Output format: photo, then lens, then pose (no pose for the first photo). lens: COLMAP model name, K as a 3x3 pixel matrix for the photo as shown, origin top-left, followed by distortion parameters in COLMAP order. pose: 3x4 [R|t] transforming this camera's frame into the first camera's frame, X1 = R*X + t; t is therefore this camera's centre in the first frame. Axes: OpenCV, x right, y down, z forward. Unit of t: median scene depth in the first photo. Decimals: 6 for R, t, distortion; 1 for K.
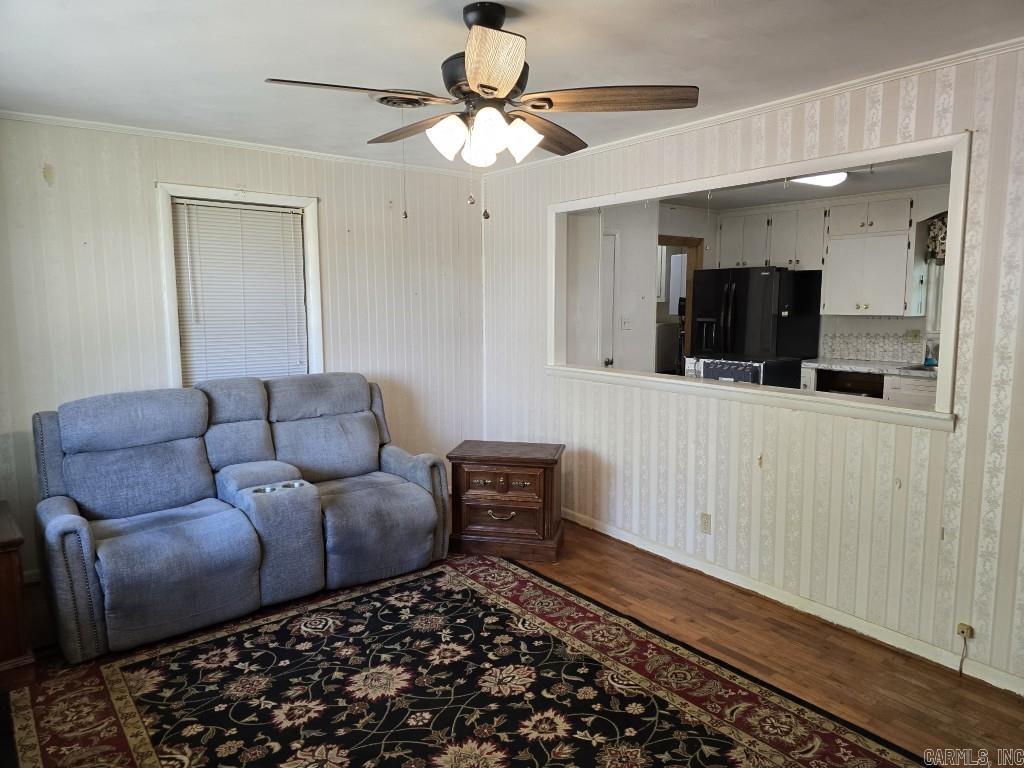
lens RADIAL K [[688.2, 0, 509.2], [0, 688.2, 382.2], [0, 0, 1]] dist [0.077613, -0.073926]
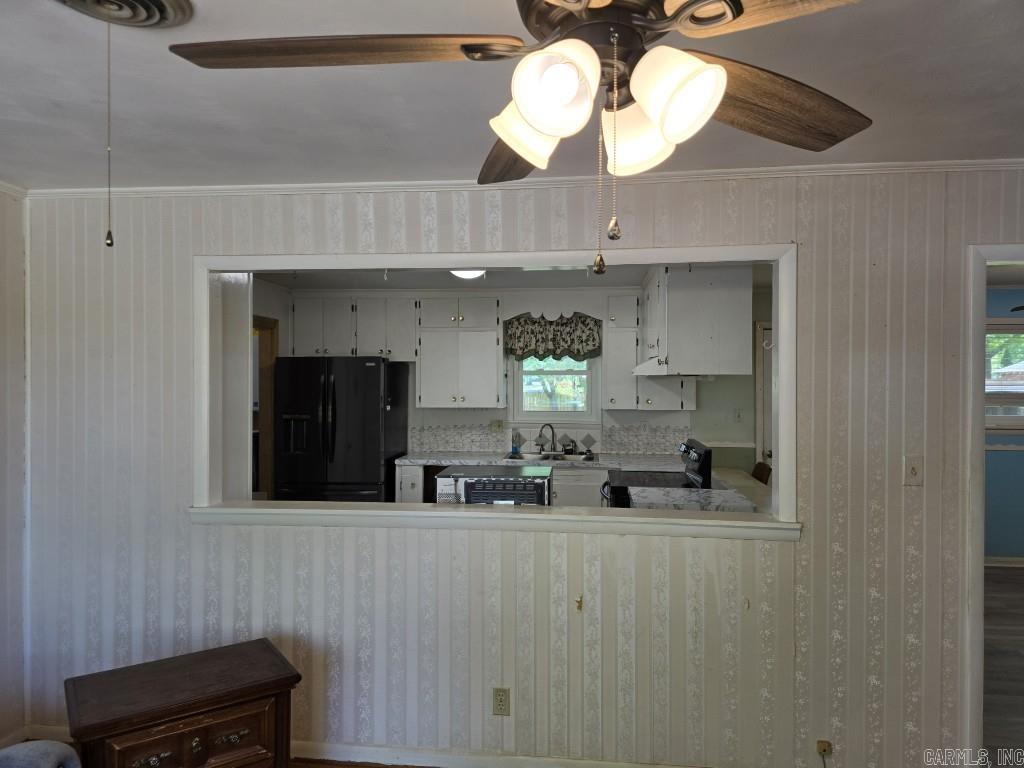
lens RADIAL K [[688.2, 0, 509.2], [0, 688.2, 382.2], [0, 0, 1]] dist [0.077613, -0.073926]
pose [[0.688234, -0.003178, 0.725482, -0.162182], [0.087302, 0.993087, -0.078469, -0.049937], [-0.720217, 0.117341, 0.683753, 0.277837]]
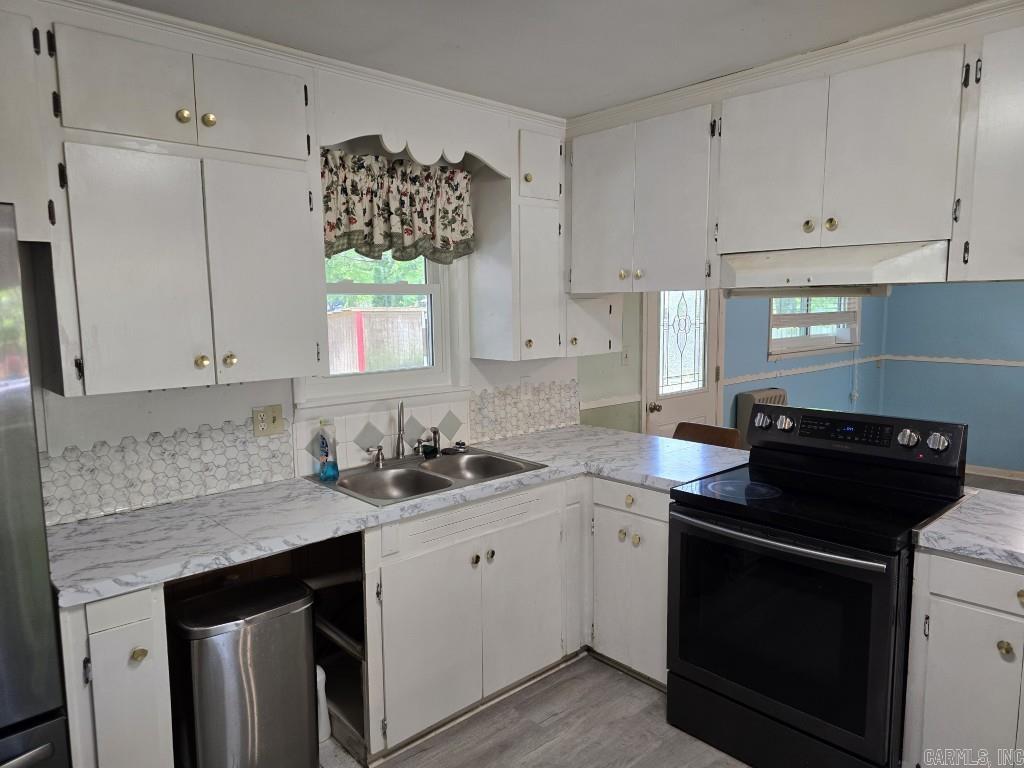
lens RADIAL K [[688.2, 0, 509.2], [0, 688.2, 382.2], [0, 0, 1]] dist [0.077613, -0.073926]
pose [[-0.106003, -0.112759, 0.987952, 0.151333], [0.129084, 0.983582, 0.126111, -0.124984], [-0.985952, 0.140897, -0.089707, 0.907044]]
